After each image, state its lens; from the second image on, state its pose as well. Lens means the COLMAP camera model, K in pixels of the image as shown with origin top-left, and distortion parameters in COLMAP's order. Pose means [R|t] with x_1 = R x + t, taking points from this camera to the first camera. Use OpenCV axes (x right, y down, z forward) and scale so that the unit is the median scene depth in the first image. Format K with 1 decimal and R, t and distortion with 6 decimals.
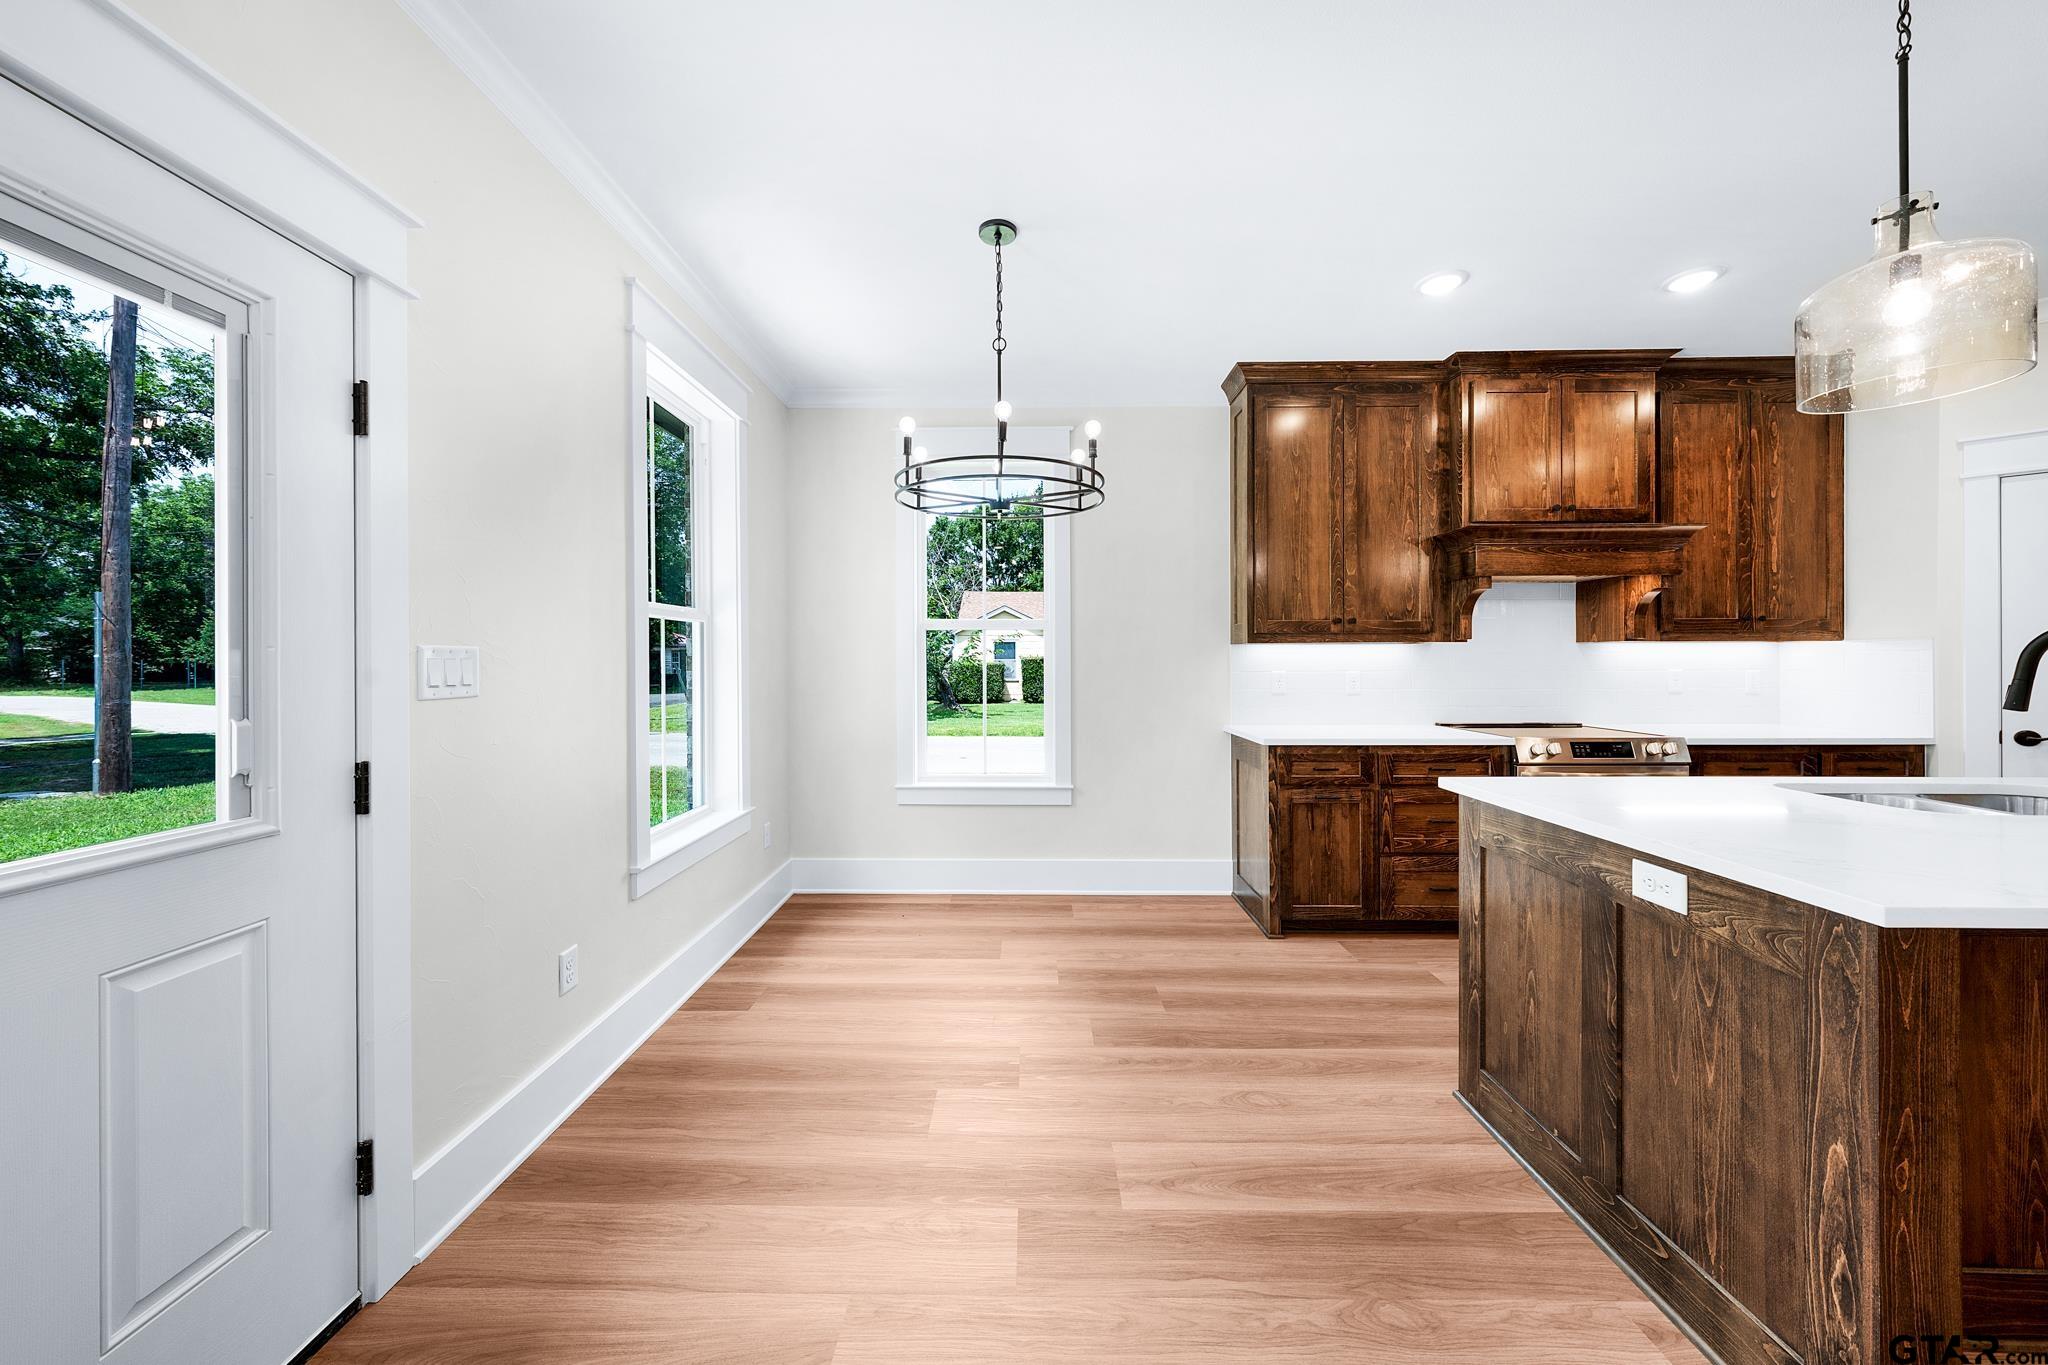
lens RADIAL K [[704.7, 0, 1017.4], [0, 704.7, 660.3], [0, 0, 1]] dist [-0.000991, 0.000081]
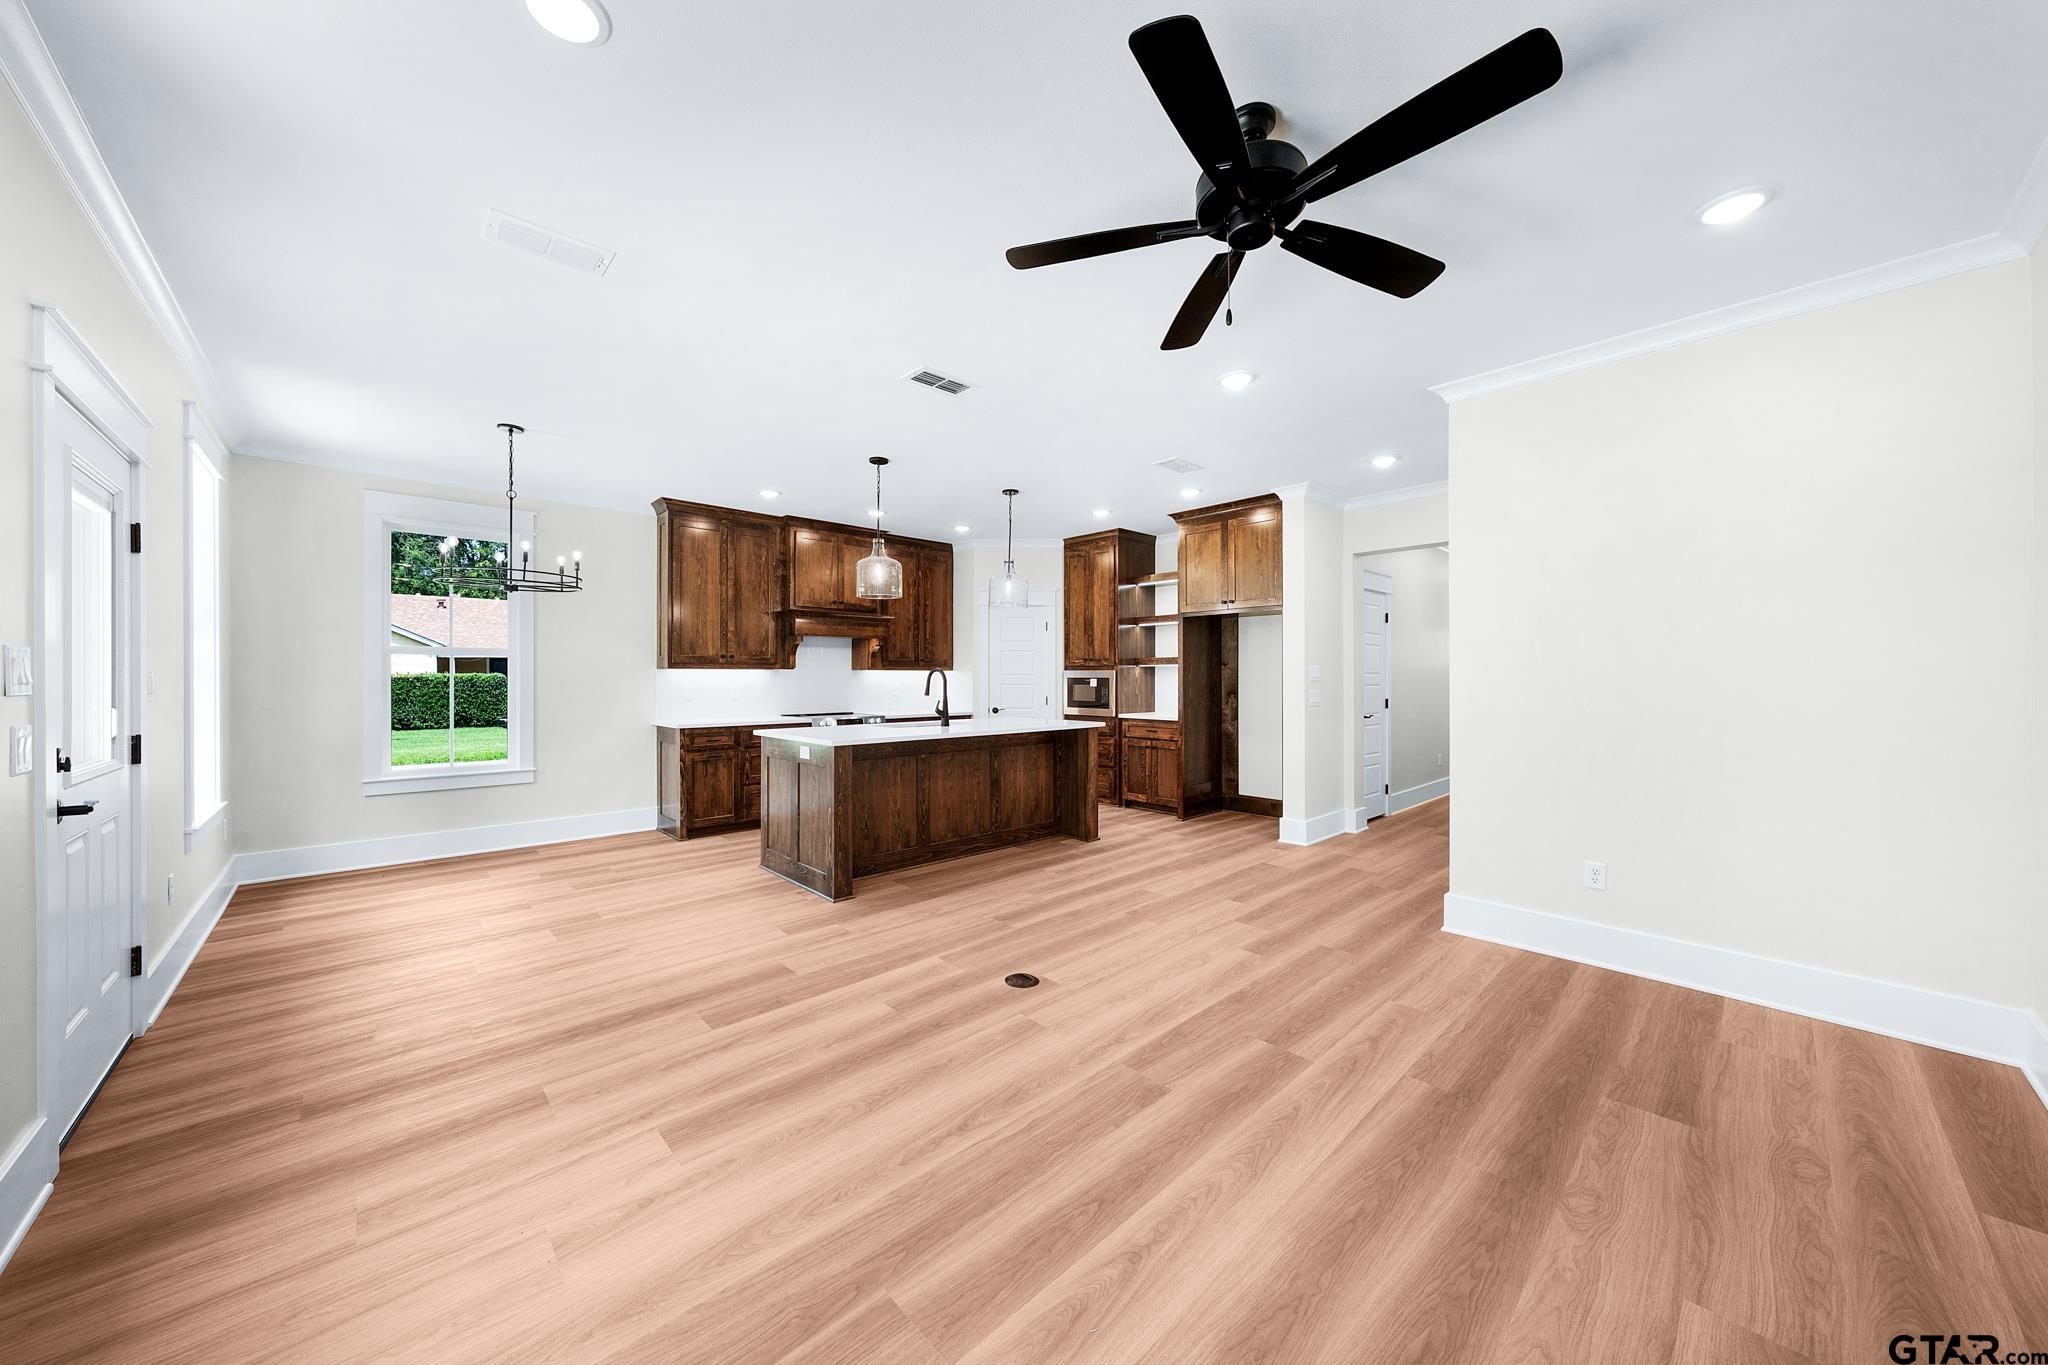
lens RADIAL K [[704.7, 0, 1018.1], [0, 704.7, 677.3], [0, 0, 1]] dist [-0.000991, 0.000081]
pose [[0.720021, 0.003858, 0.693942, -0.242442], [-0.001933, 0.999992, -0.003554, -0.000159], [-0.693950, 0.001218, 0.720022, -0.808989]]
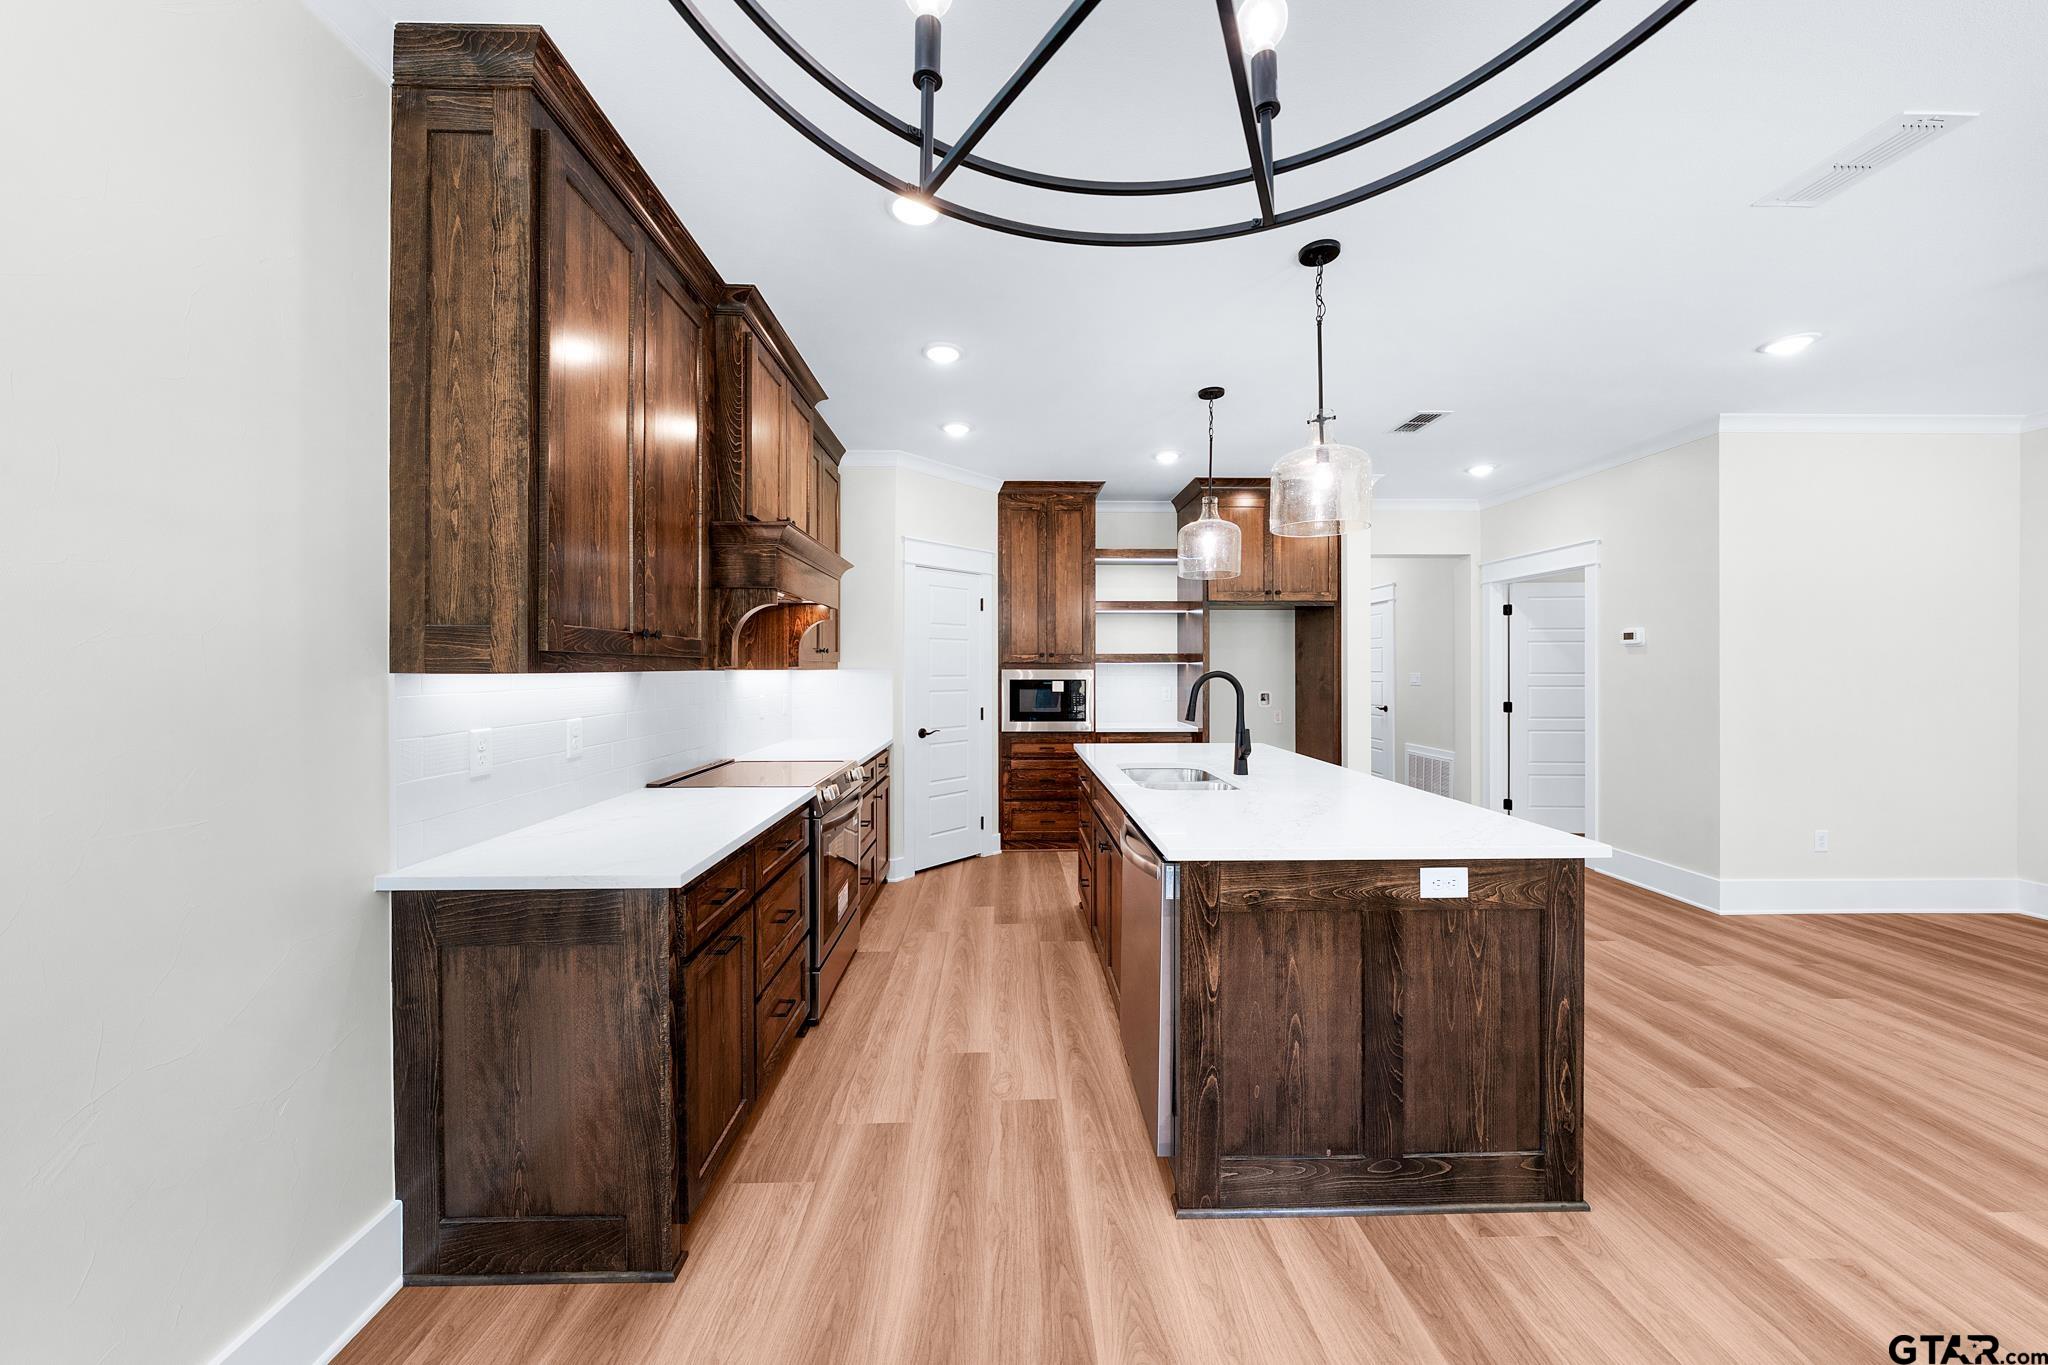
lens RADIAL K [[704.7, 0, 1020.7], [0, 704.7, 668.2], [0, 0, 1]] dist [-0.000991, 0.000081]
pose [[-0.045250, 0.003106, 0.998971, -0.142675], [0.001555, 0.999994, -0.003038, -0.028488], [-0.998975, 0.001416, -0.045254, 0.784790]]
